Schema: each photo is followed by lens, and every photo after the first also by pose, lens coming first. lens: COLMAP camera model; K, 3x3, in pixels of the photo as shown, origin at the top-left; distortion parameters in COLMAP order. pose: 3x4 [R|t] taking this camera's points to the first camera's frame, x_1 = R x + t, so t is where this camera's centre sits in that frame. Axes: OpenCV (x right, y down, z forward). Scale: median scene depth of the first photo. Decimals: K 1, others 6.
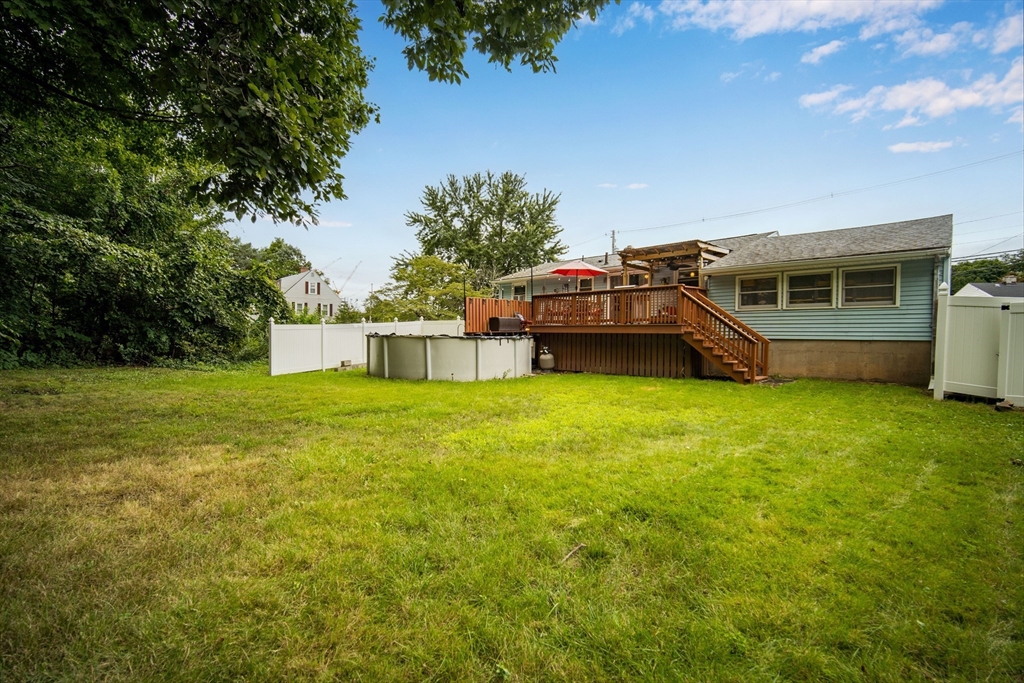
lens RADIAL K [[449.3, 0, 514.0], [0, 449.3, 341.6], [0, 0, 1]] dist [-0.002260, 0.001014]
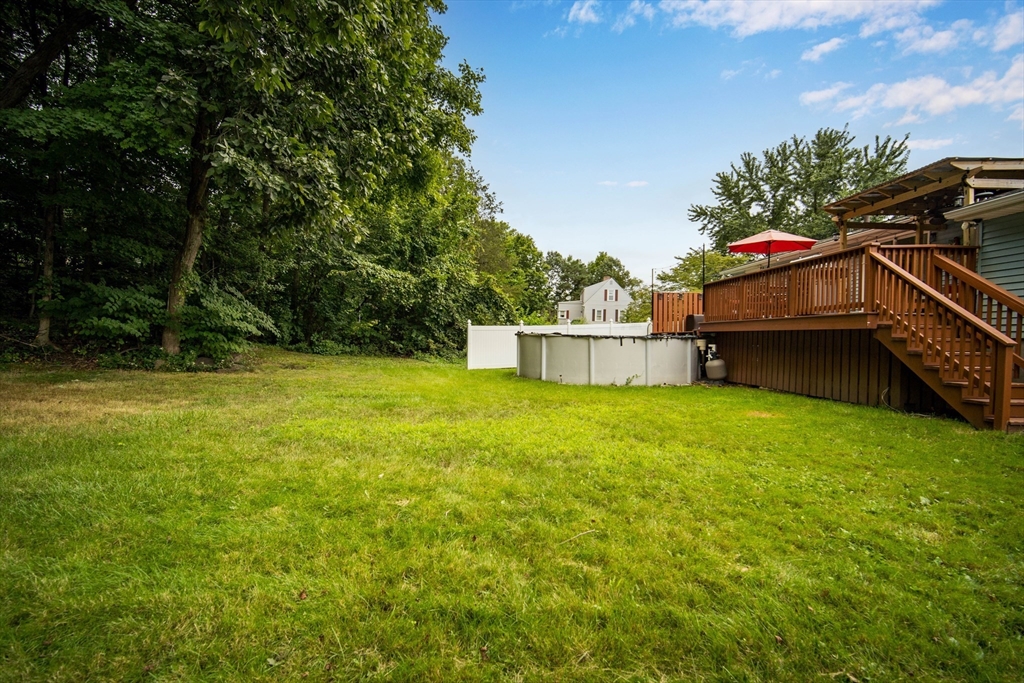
lens RADIAL K [[449.3, 0, 511.7], [0, 449.3, 341.2], [0, 0, 1]] dist [-0.002260, 0.001014]
pose [[0.740503, 0.009227, -0.671990, 0.298412], [-0.019598, 0.999777, -0.007869, 0.008387], [0.671767, 0.018996, 0.740519, 0.188390]]
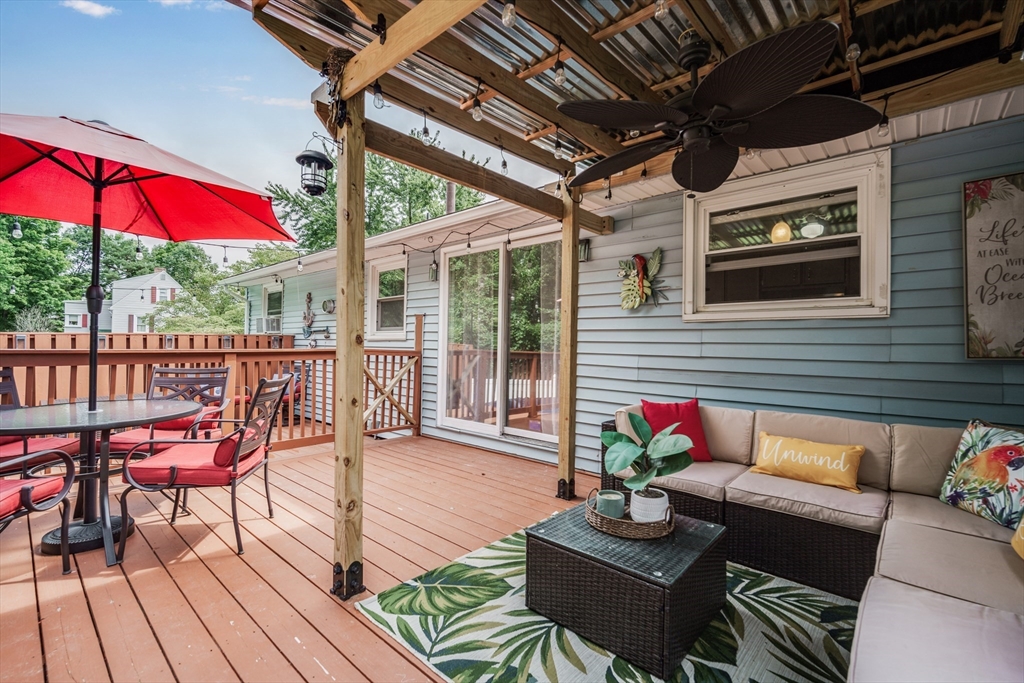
lens RADIAL K [[449.3, 0, 511.9], [0, 449.3, 337.8], [0, 0, 1]] dist [-0.002260, 0.001014]
pose [[0.998711, -0.004792, 0.050536, 0.267862], [0.005849, 0.999767, -0.020779, -0.099410], [-0.050424, 0.021048, 0.998506, 0.779991]]
